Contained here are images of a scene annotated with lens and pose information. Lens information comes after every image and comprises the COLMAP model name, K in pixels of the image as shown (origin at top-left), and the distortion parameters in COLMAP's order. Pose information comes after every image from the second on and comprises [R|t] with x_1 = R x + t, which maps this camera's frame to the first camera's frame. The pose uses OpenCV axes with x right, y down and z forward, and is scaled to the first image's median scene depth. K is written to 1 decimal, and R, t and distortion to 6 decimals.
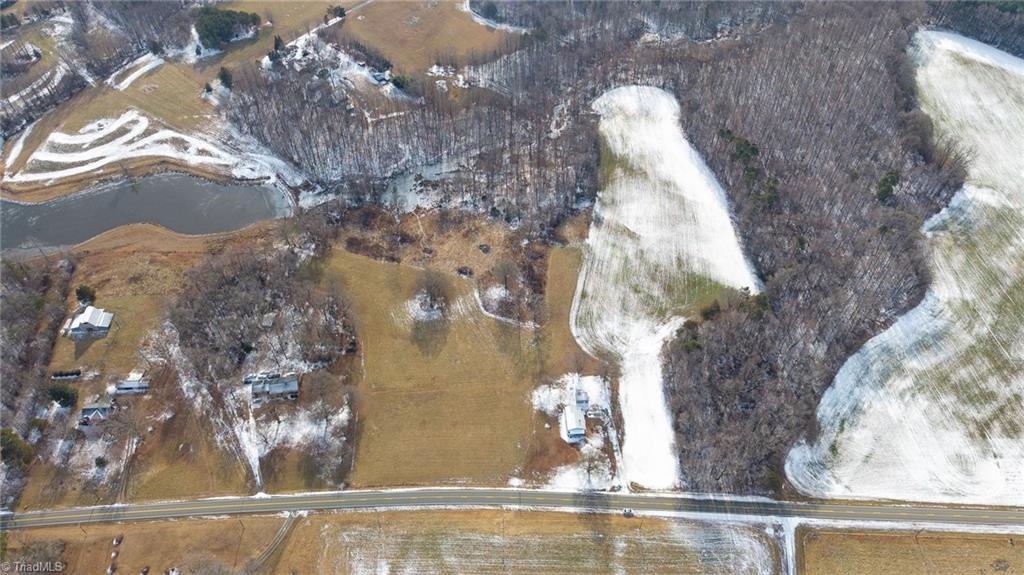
lens RADIAL K [[686.9, 0, 512.0], [0, 686.9, 287.5], [0, 0, 1]] dist [0.026230, -0.035044]
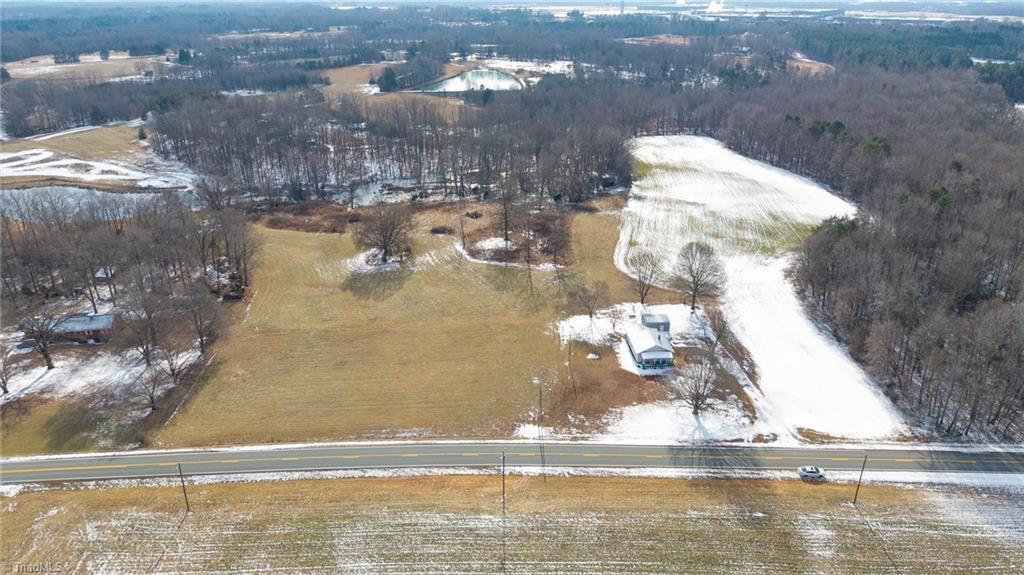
lens RADIAL K [[686.9, 0, 512.0], [0, 686.9, 287.5], [0, 0, 1]] dist [0.026230, -0.035044]
pose [[0.999974, -0.006163, 0.003721, -0.007359], [0.007160, 0.905176, -0.424976, 0.355726], [-0.000749, 0.424992, 0.905197, 0.524878]]
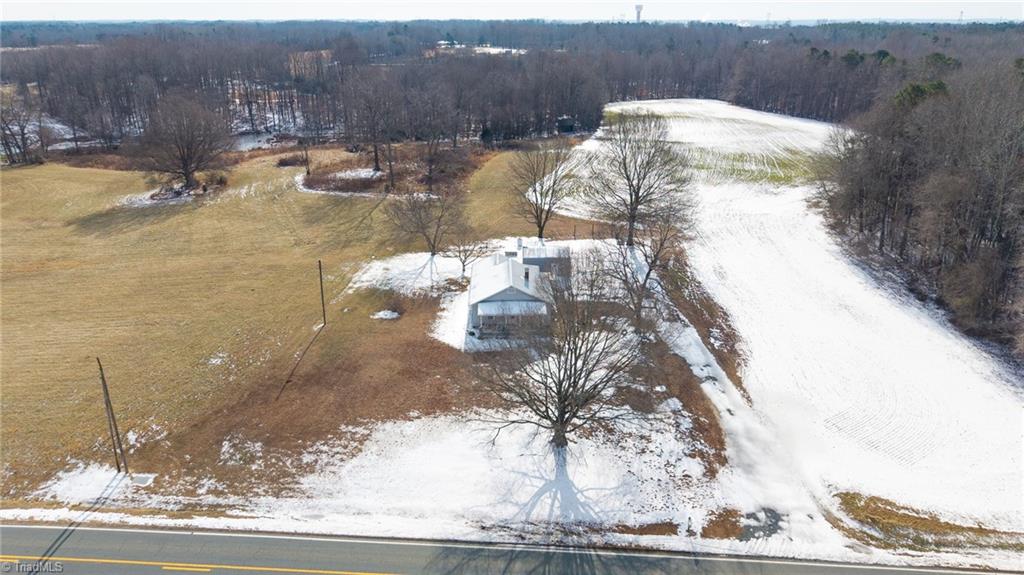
lens RADIAL K [[686.9, 0, 512.0], [0, 686.9, 287.5], [0, 0, 1]] dist [0.026230, -0.035044]
pose [[0.999553, 0.013705, -0.026570, 0.096597], [-0.024417, 0.887058, -0.461011, 0.289361], [0.017251, 0.461454, 0.886996, 0.778767]]
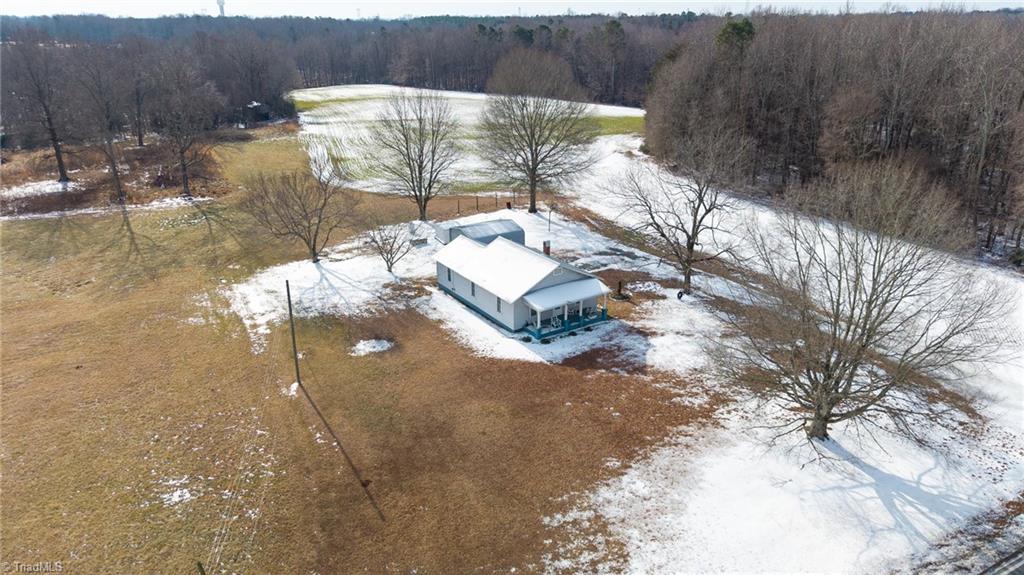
lens RADIAL K [[686.9, 0, 512.0], [0, 686.9, 287.5], [0, 0, 1]] dist [0.026230, -0.035044]
pose [[0.862647, -0.182278, 0.471822, 0.009612], [0.379242, 0.850316, -0.364880, 0.250980], [-0.334688, 0.493697, 0.802650, 0.842933]]
